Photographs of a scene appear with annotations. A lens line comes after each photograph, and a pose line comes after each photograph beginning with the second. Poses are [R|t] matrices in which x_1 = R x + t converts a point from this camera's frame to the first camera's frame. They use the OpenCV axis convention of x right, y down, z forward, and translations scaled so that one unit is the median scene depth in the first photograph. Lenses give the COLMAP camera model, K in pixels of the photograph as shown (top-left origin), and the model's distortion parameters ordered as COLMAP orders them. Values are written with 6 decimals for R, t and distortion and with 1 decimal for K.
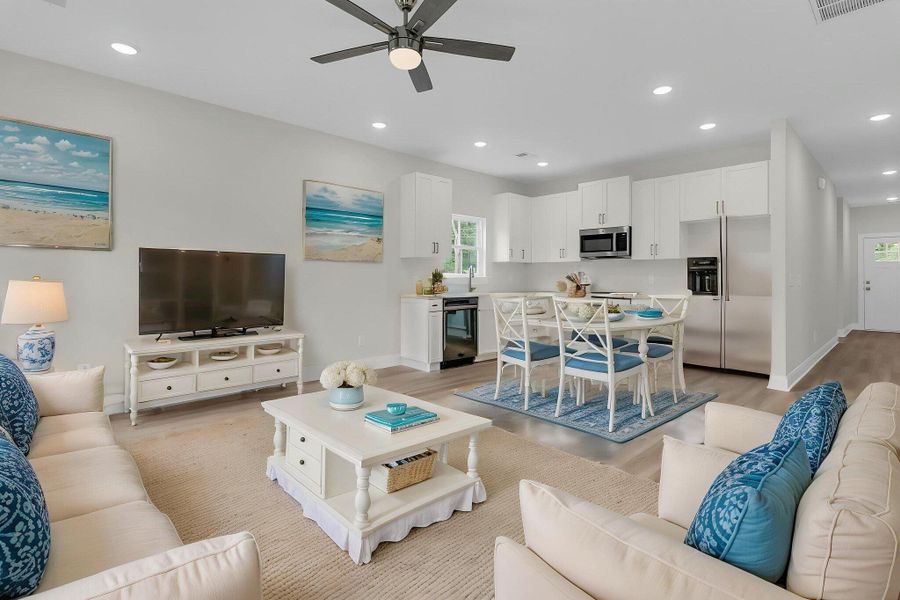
lens RADIAL K [[435.0, 0, 457.2], [0, 435.0, 275.2], [0, 0, 1]] dist [0.007972, 0.000937]
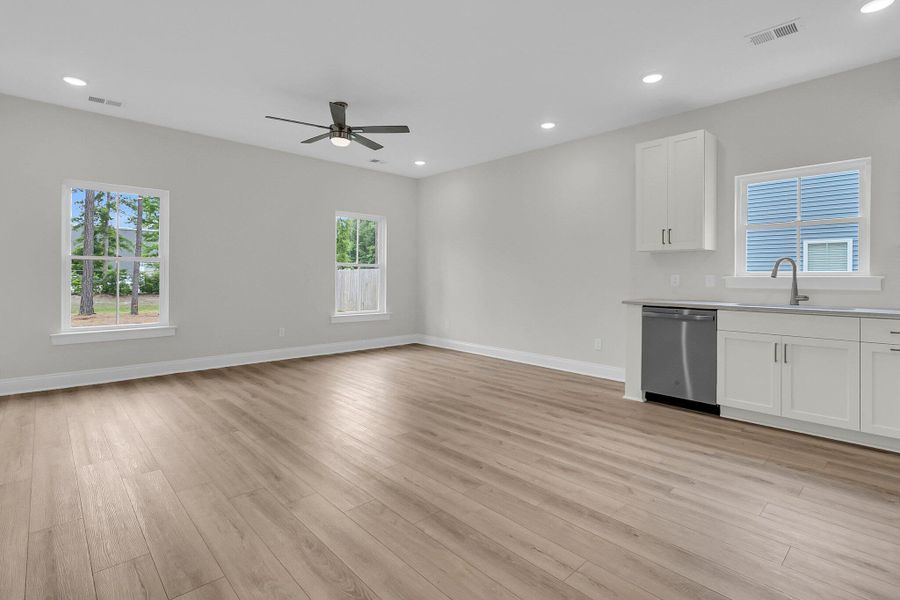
lens RADIAL K [[435.0, 0, 457.2], [0, 435.0, 275.2], [0, 0, 1]] dist [0.007972, 0.000937]
pose [[-0.016764, -0.007717, -0.999830, 0.602499], [0.001433, 0.999969, -0.007742, 0.005725], [0.999858, -0.001562, -0.016752, 0.584624]]
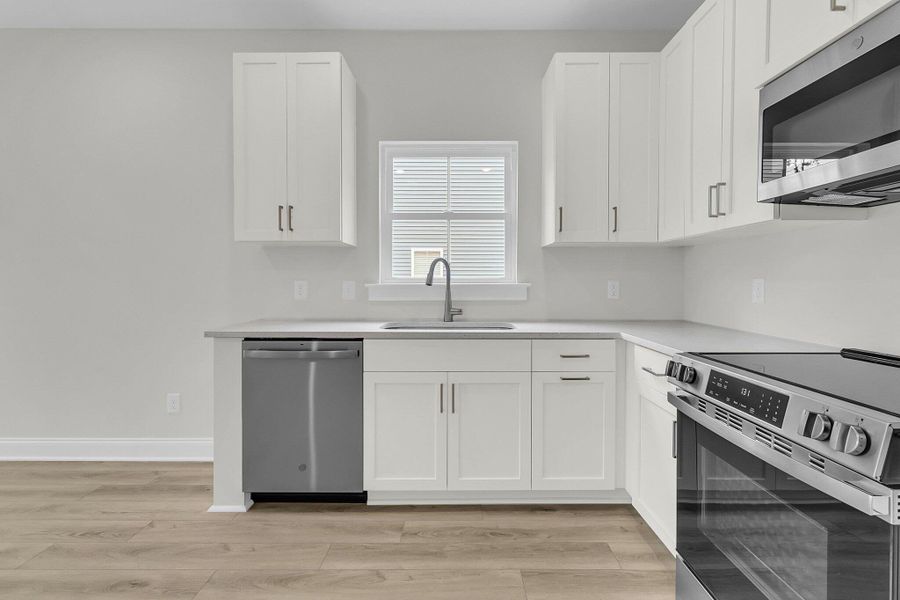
lens RADIAL K [[429.5, 0, 454.6], [0, 429.5, 285.0], [0, 0, 1]] dist [-0.001943, -0.000202]
pose [[0.705343, 0.002476, -0.708862, 0.333101], [0.007642, 0.999909, 0.011097, 0.000231], [0.708825, -0.013244, 0.705260, 0.718253]]
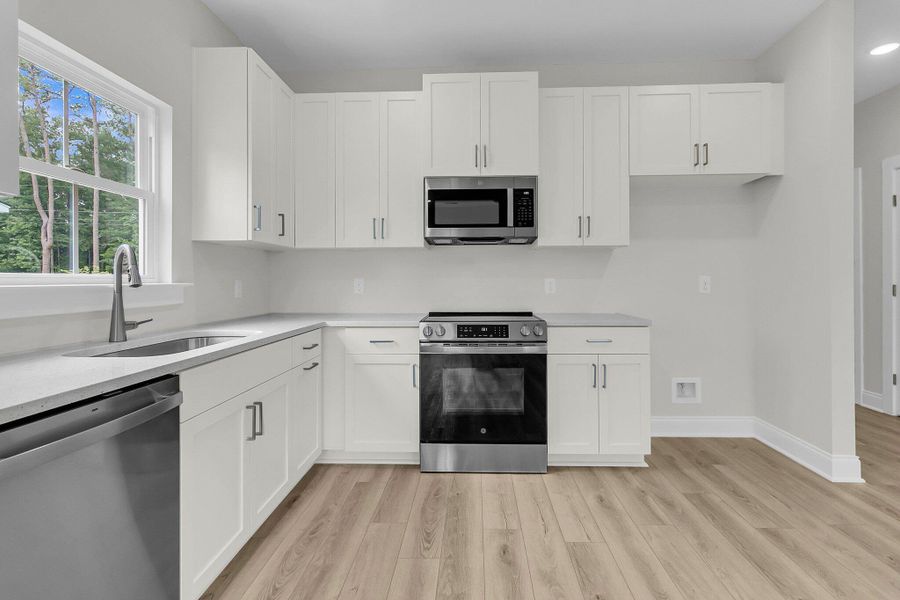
lens RADIAL K [[435.0, 0, 457.2], [0, 435.0, 275.2], [0, 0, 1]] dist [0.007972, 0.000937]
pose [[0.729687, 0.000675, 0.683781, -0.003754], [0.002429, 0.999991, -0.003579, -0.000867], [-0.683777, 0.004272, 0.729678, 0.652831]]
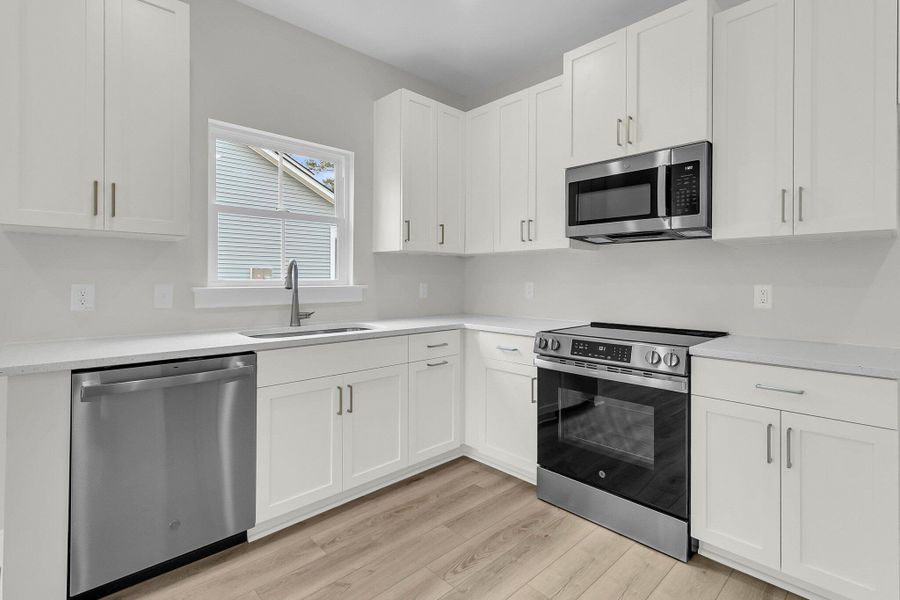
lens RADIAL K [[435.0, 0, 457.2], [0, 435.0, 275.2], [0, 0, 1]] dist [0.007972, 0.000937]
pose [[0.999927, -0.001046, -0.012072, 0.186989], [0.001021, 0.999997, -0.002090, -0.006269], [0.012074, 0.002077, 0.999925, 0.603468]]
